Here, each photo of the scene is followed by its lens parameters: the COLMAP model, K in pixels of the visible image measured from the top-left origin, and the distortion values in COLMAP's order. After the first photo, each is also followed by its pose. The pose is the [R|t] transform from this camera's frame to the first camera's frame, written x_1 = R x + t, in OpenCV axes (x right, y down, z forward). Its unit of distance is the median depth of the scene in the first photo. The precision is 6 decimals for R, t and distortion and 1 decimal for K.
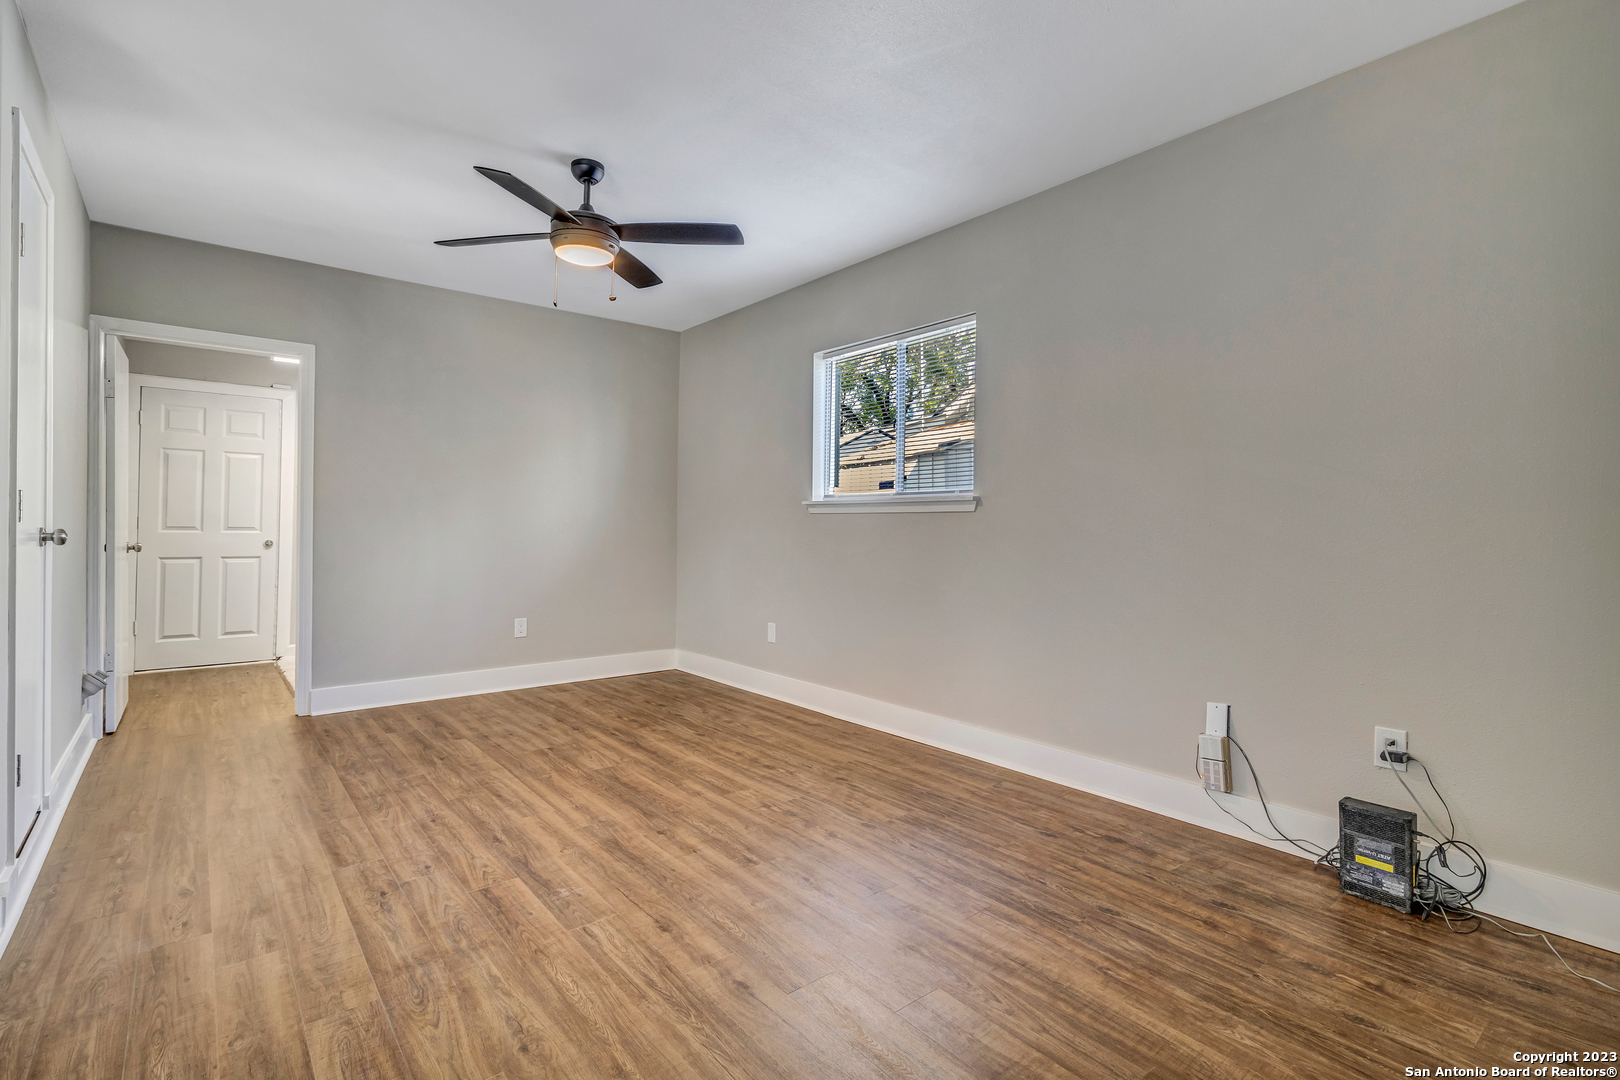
lens RADIAL K [[757.0, 0, 805.3], [0, 757.0, 531.6], [0, 0, 1]] dist [-0.002603, 0.000150]
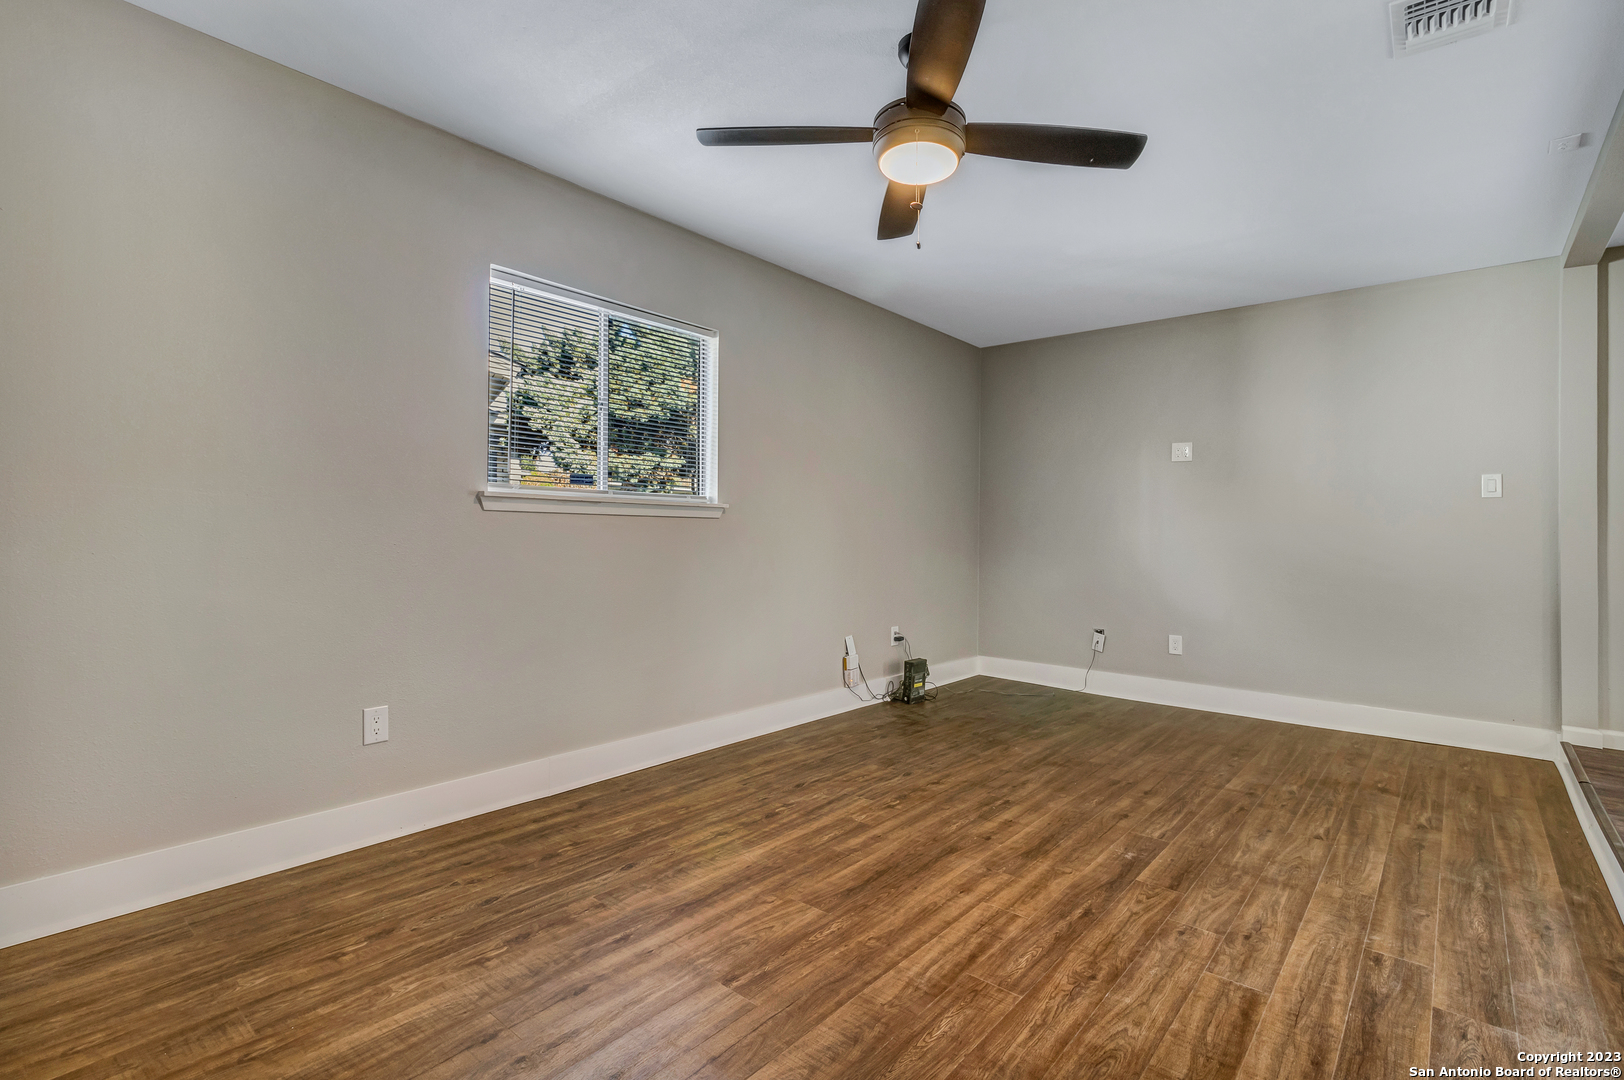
lens RADIAL K [[763.3, 0, 815.9], [0, 763.3, 532.8], [0, 0, 1]] dist [0.000085, -0.000215]
pose [[-0.189985, -0.007378, 0.981759, -1.014028], [-0.007701, 0.999952, 0.006025, -0.015344], [-0.981757, -0.006416, -0.190033, 1.254427]]
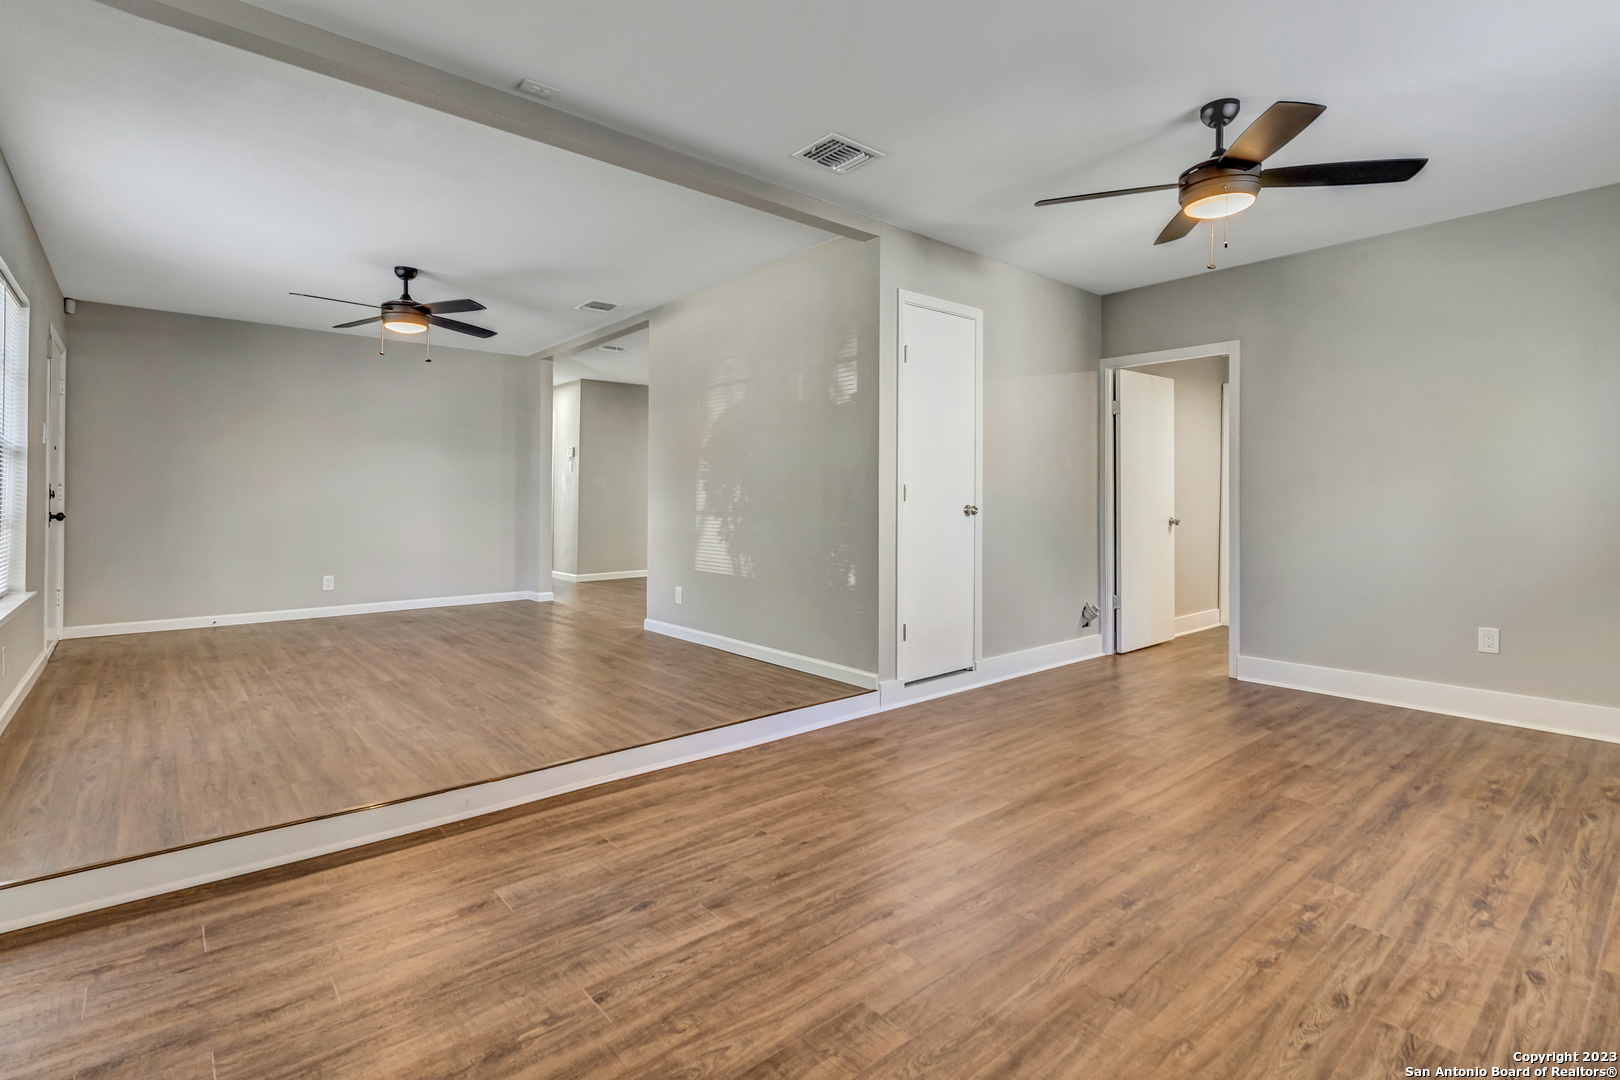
lens RADIAL K [[769.0, 0, 814.8], [0, 769.0, 494.0], [0, 0, 1]] dist [0.003190, -0.000368]
pose [[0.028532, -0.014203, -0.999492, 0.623440], [-0.011175, 0.999832, -0.014526, -0.000748], [0.999530, 0.011584, 0.028369, 0.504502]]
